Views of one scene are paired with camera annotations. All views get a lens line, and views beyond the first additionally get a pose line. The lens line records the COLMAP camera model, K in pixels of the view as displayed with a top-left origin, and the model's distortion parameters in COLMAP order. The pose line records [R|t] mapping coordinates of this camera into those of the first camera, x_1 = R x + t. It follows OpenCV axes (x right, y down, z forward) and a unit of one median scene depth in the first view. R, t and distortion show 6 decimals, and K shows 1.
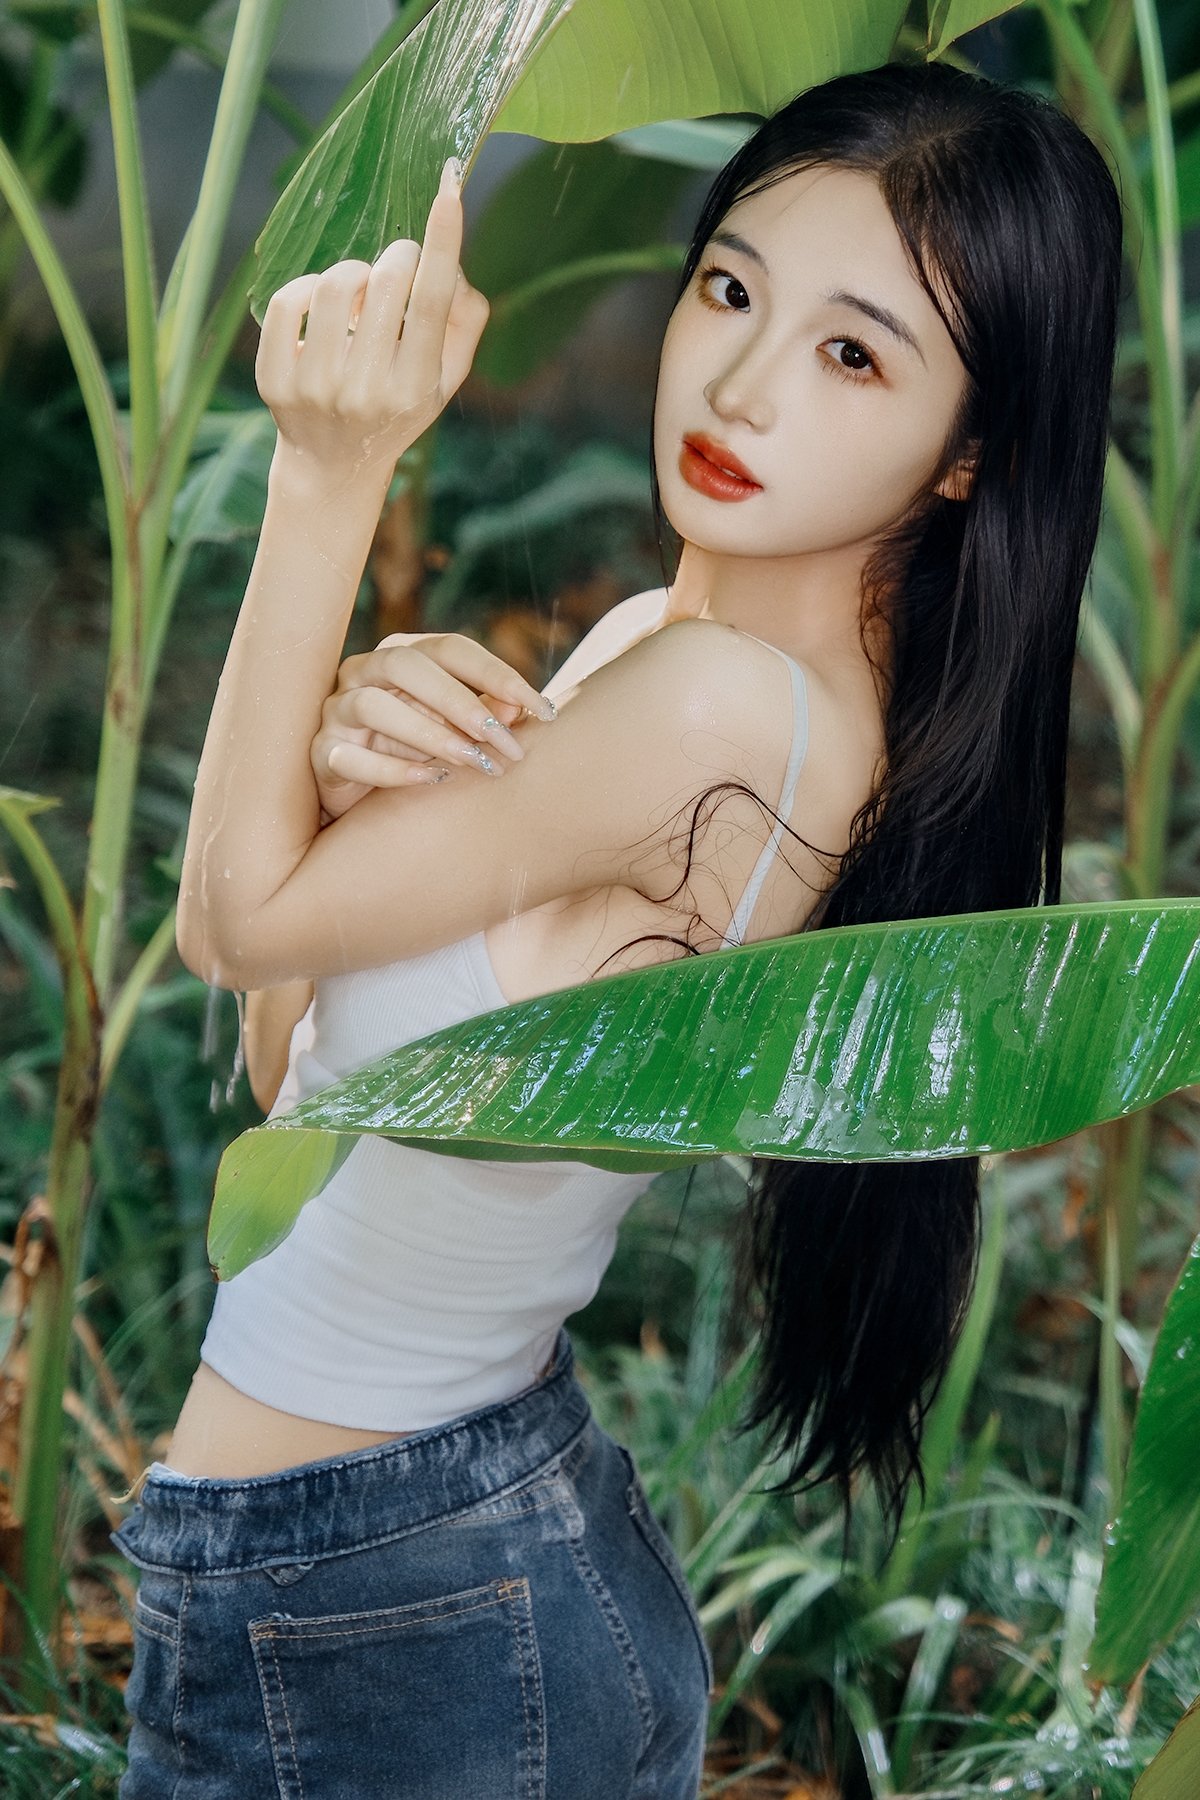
lens RADIAL K [[3714.3, 0, 598.2], [0, 3714.3, 898.5], [0, 0, 1]] dist [-0.036795, 0.000000]
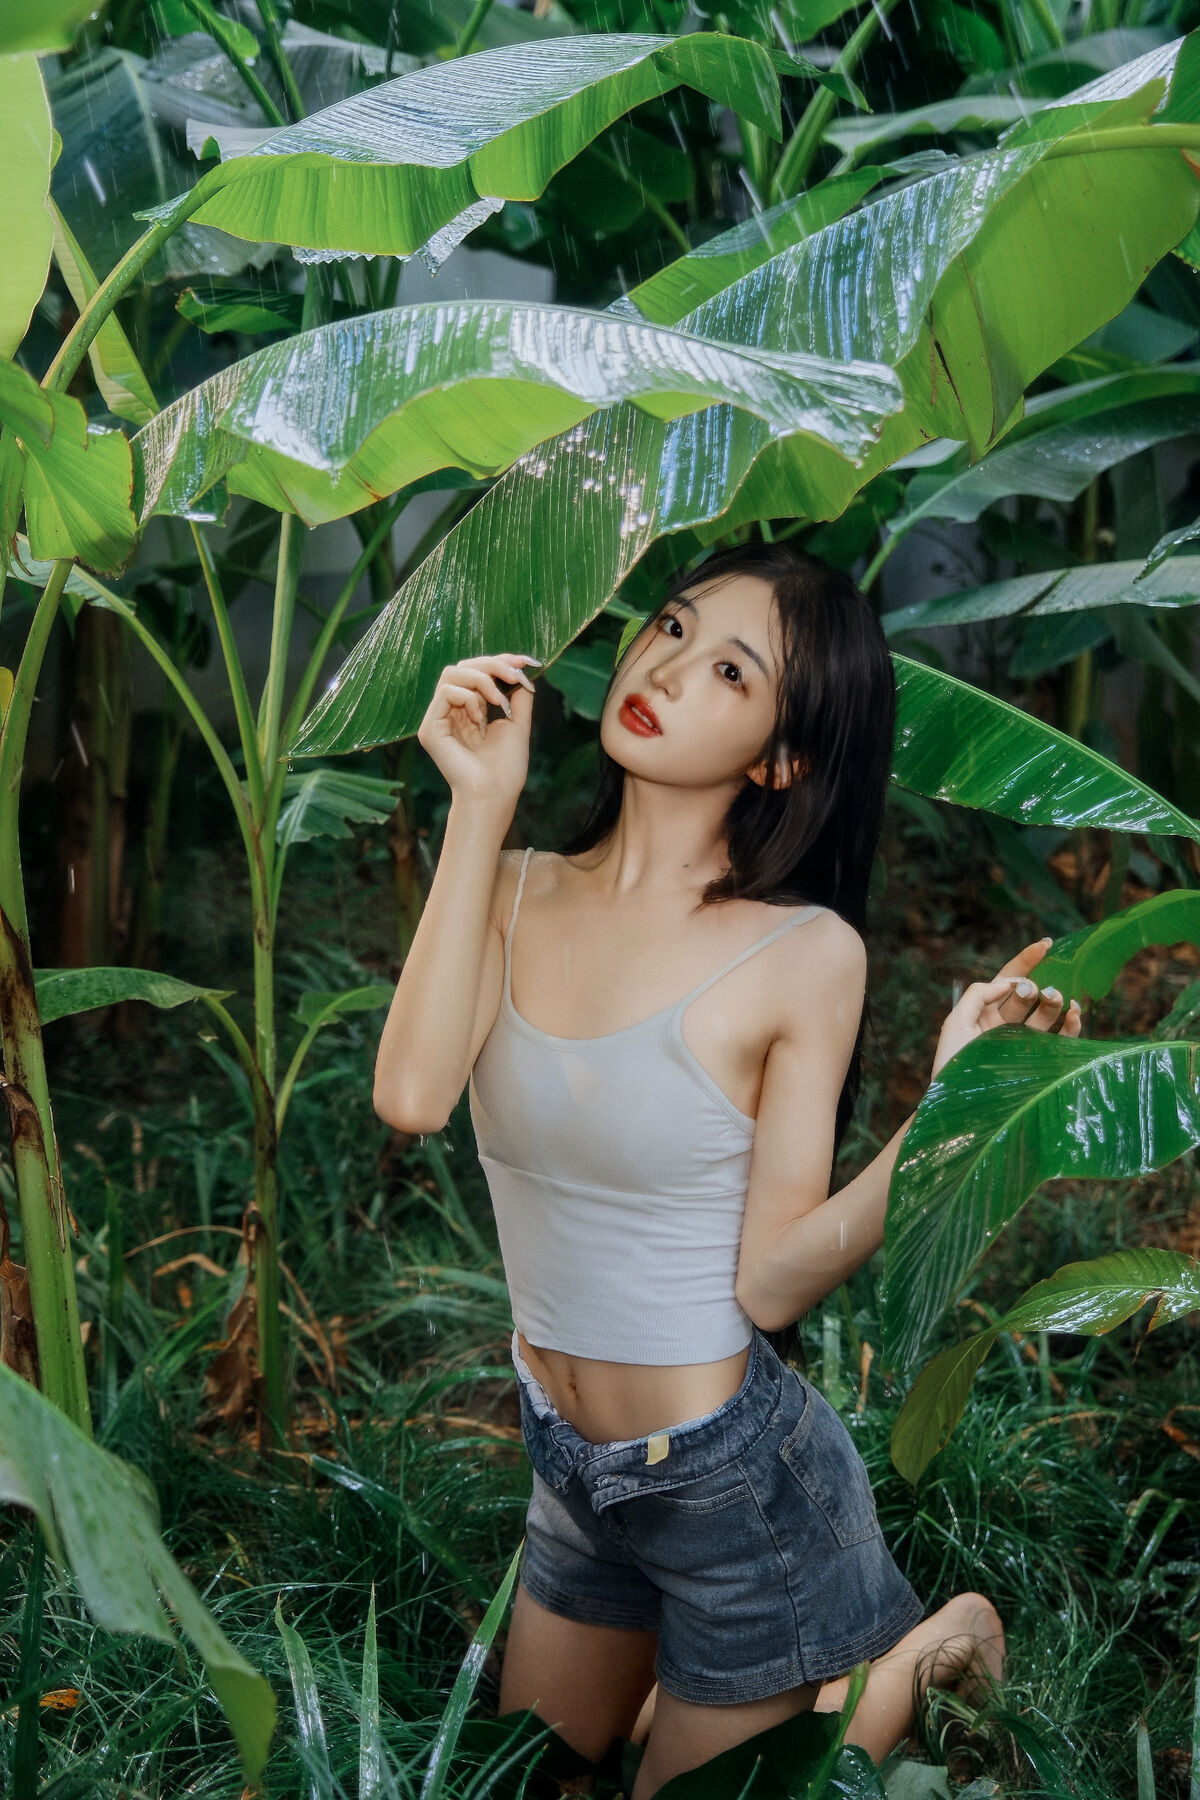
lens RADIAL K [[2479.6, 0, 601.9], [0, 2479.6, 903.2], [0, 0, 1]] dist [0.006137, 0.000000]
pose [[0.991622, -0.128941, 0.007694, 0.034798], [0.129048, 0.991517, -0.015530, -0.026390], [-0.005626, 0.016393, 0.999850, -0.258322]]
